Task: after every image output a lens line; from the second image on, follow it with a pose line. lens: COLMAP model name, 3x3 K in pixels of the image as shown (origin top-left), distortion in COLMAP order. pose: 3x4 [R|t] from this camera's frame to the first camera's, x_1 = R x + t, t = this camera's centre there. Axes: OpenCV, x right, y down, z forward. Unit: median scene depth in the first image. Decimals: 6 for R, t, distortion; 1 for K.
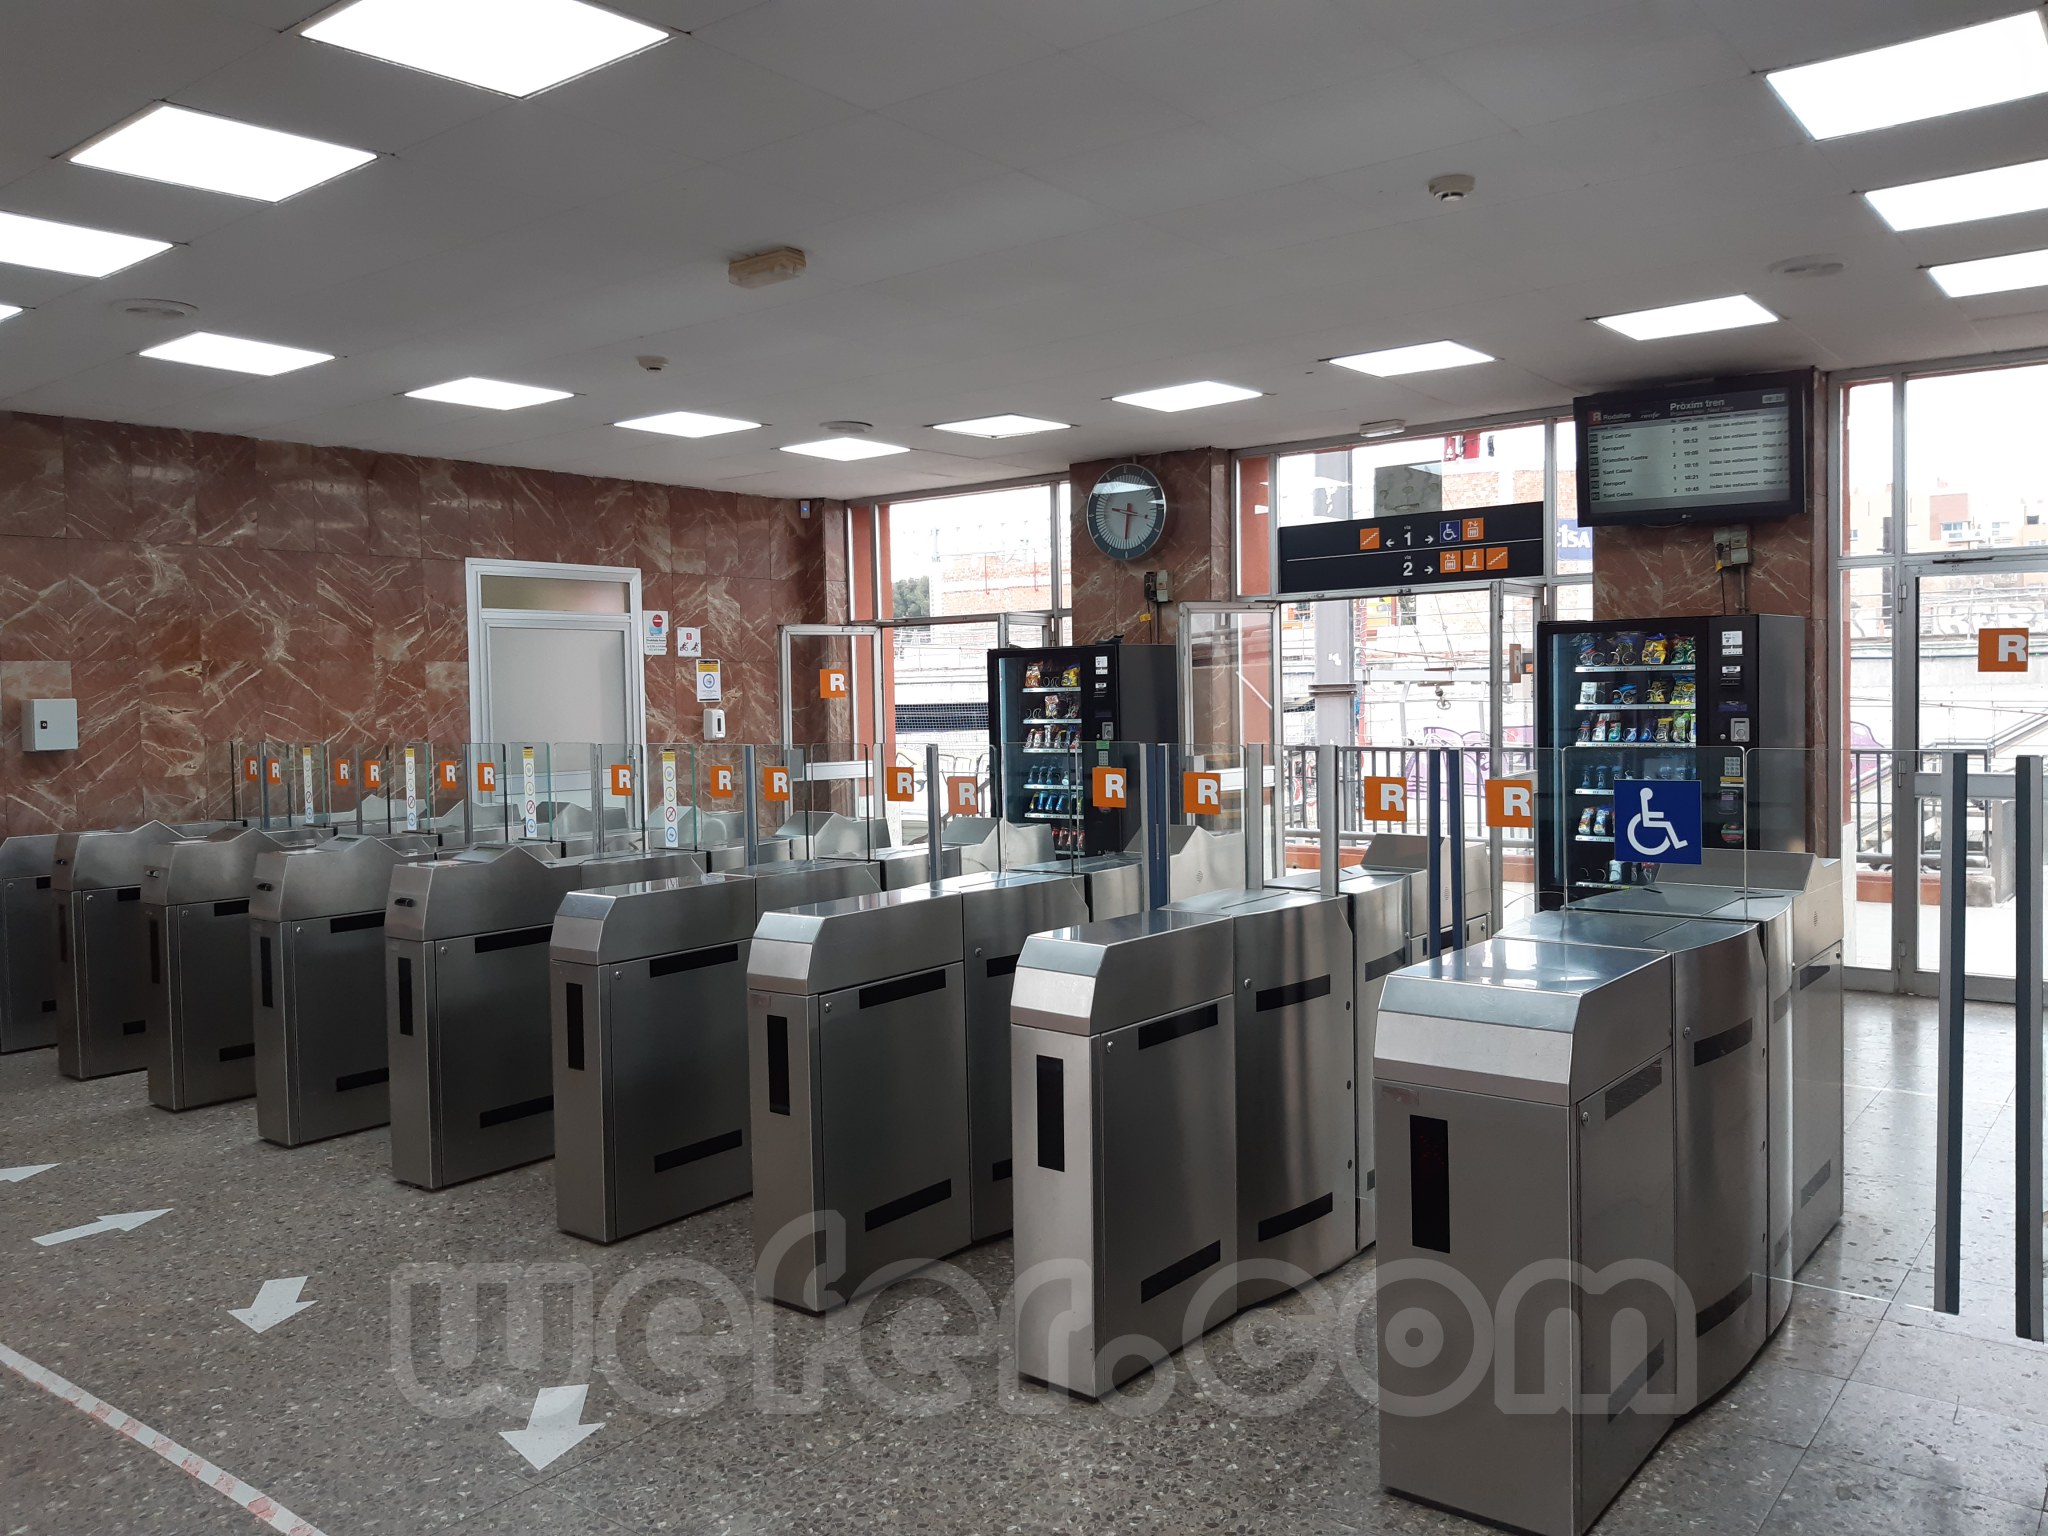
lens RADIAL K [[1596.6, 0, 1034.6], [0, 1596.6, 744.3], [0, 0, 1]] dist [0.081913, -0.138796]
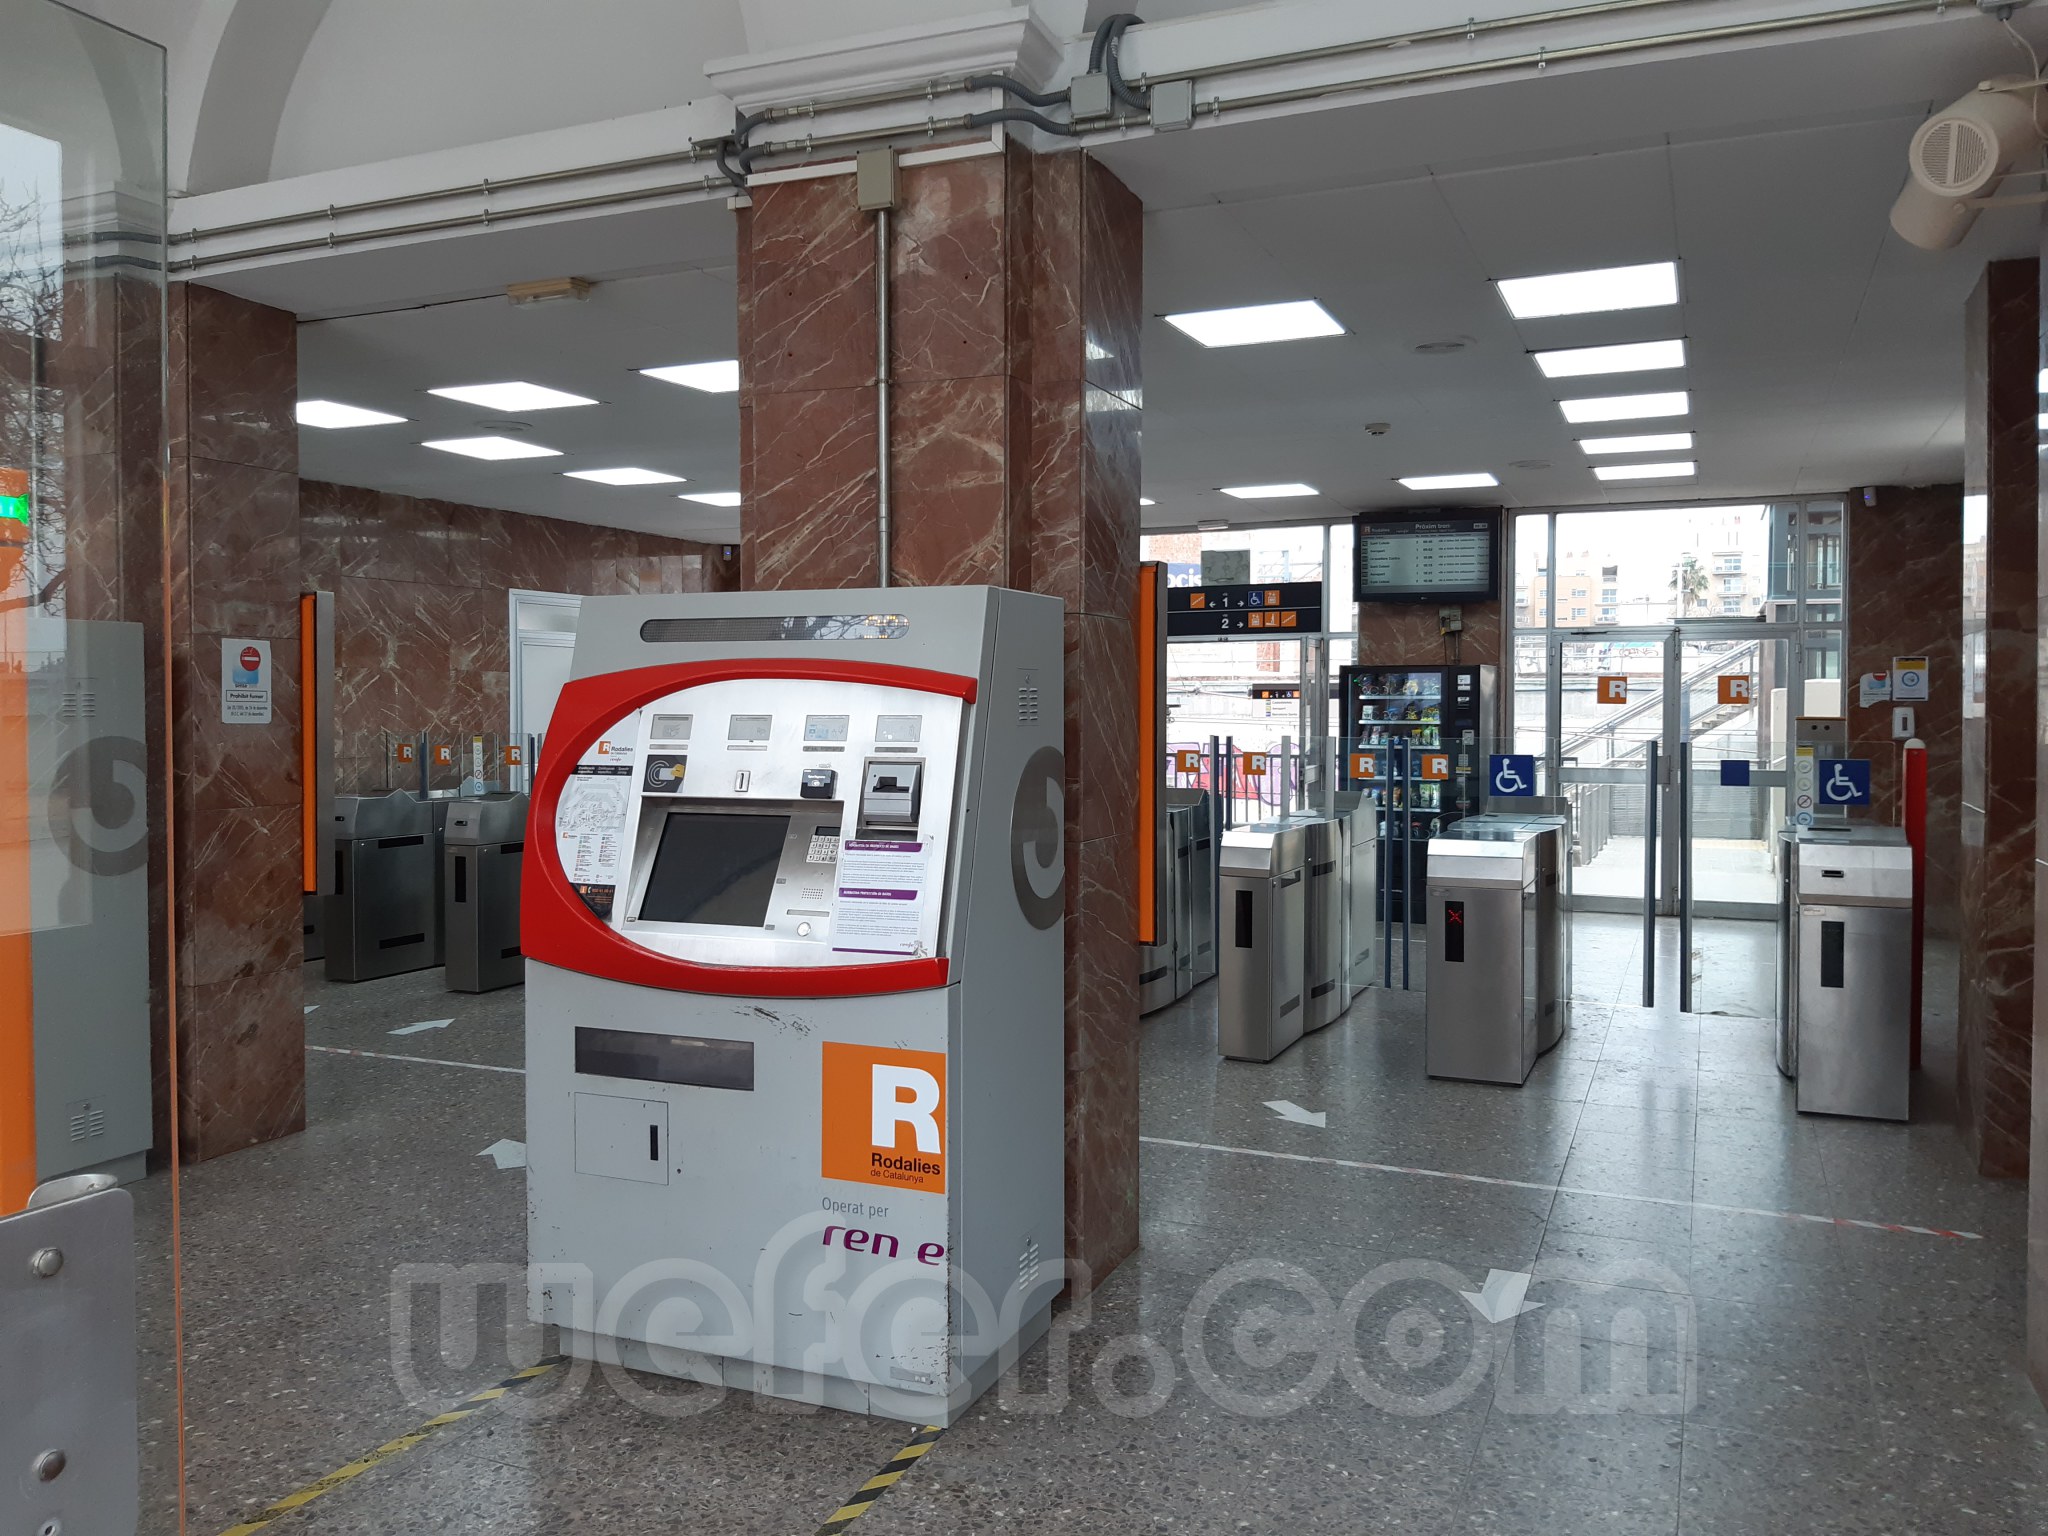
lens RADIAL K [[1574.4, 0, 1034.0], [0, 1574.4, 766.0], [0, 0, 1]] dist [0.166289, -0.218949]
pose [[0.969422, 0.008989, 0.245233, -0.291474], [-0.010154, 0.999942, 0.003485, 0.014650], [-0.245188, -0.005869, 0.969458, -0.337366]]
